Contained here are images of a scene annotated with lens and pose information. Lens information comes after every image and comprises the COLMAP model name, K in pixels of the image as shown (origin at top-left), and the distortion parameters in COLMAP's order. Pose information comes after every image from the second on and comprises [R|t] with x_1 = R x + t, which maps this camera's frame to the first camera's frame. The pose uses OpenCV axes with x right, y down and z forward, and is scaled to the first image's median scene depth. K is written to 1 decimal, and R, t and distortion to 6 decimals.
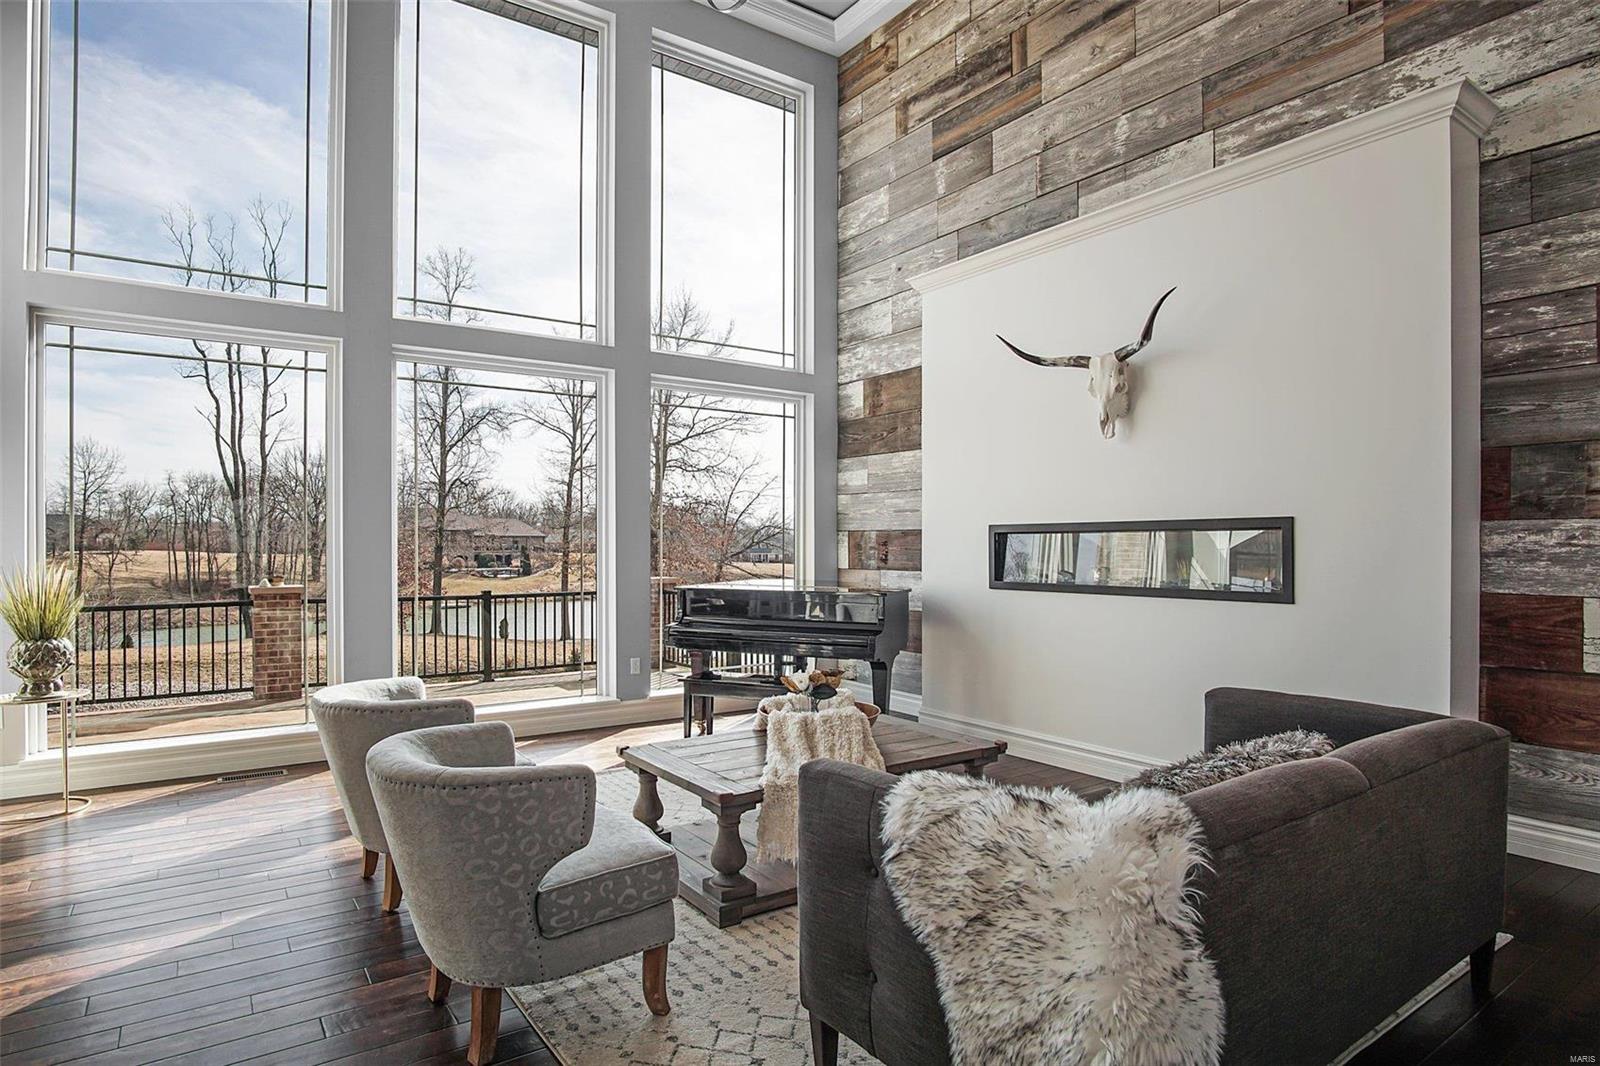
lens RADIAL K [[919.7, 0, 757.4], [0, 919.7, 541.3], [0, 0, 1]] dist [-0.027130, 0.008345]
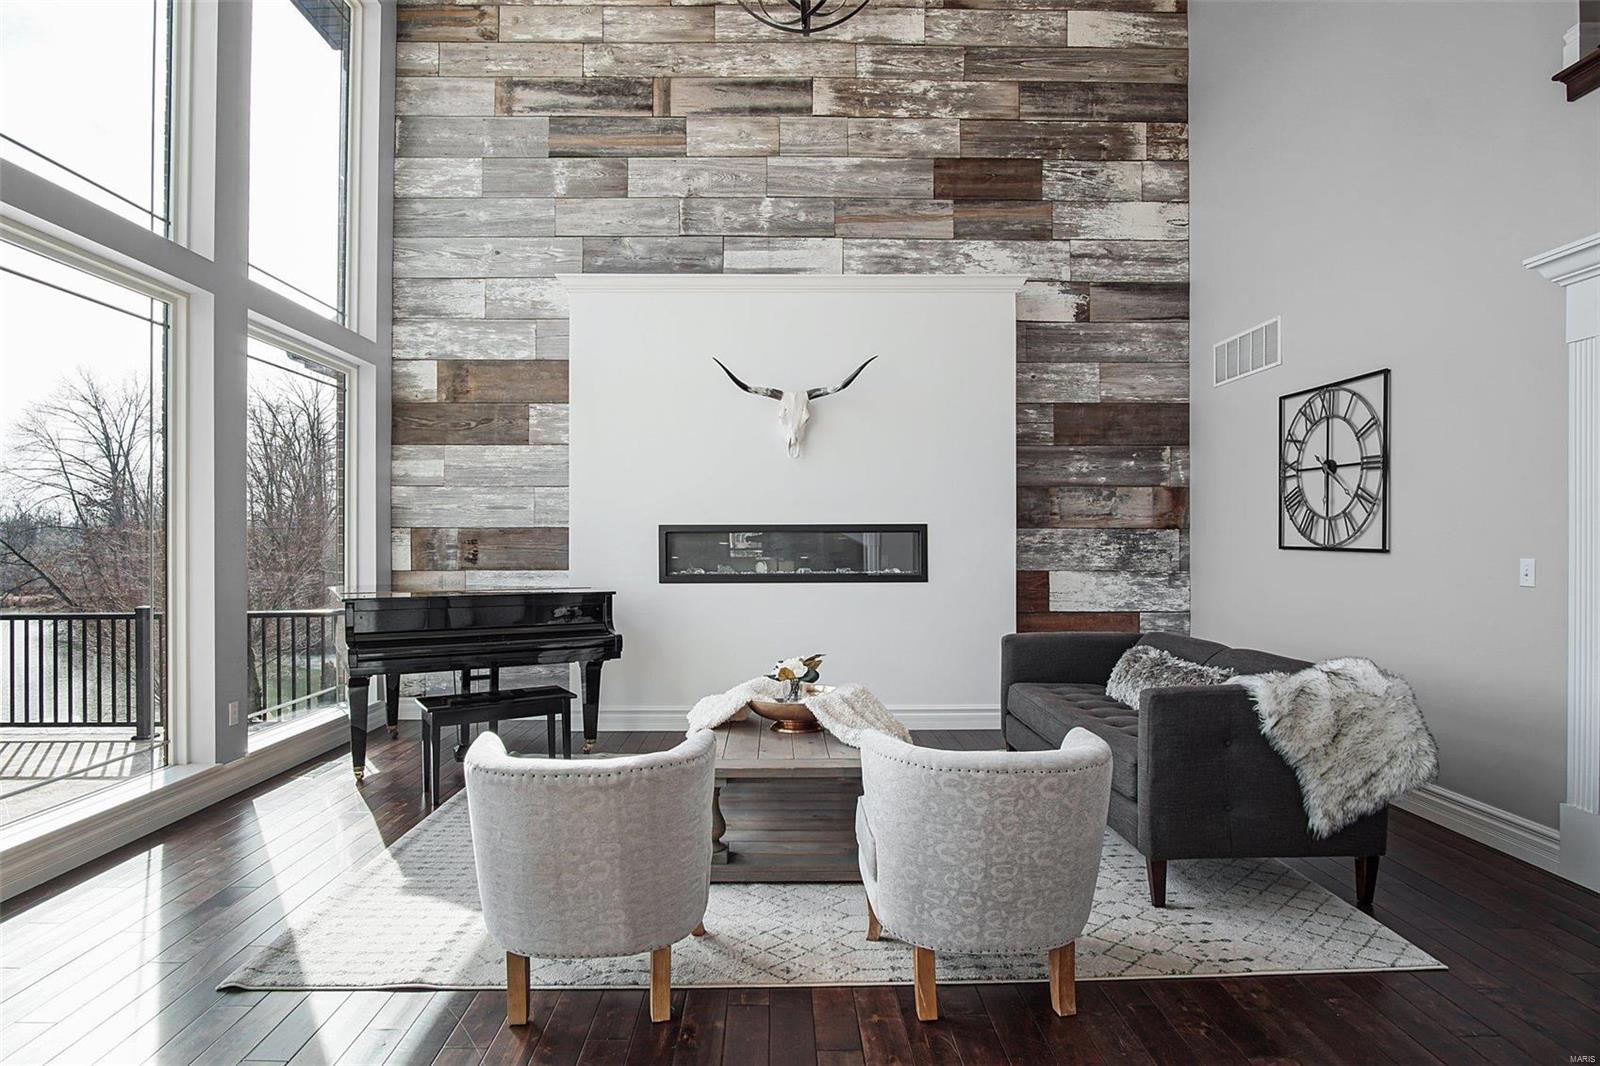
lens RADIAL K [[919.7, 0, 807.6], [0, 919.7, 534.5], [0, 0, 1]] dist [-0.027130, 0.008345]
pose [[0.509929, 0.006361, 0.860193, -0.541169], [-0.001867, 0.999978, -0.006288, 0.000178], [-0.860214, 0.001601, 0.509930, 0.264878]]
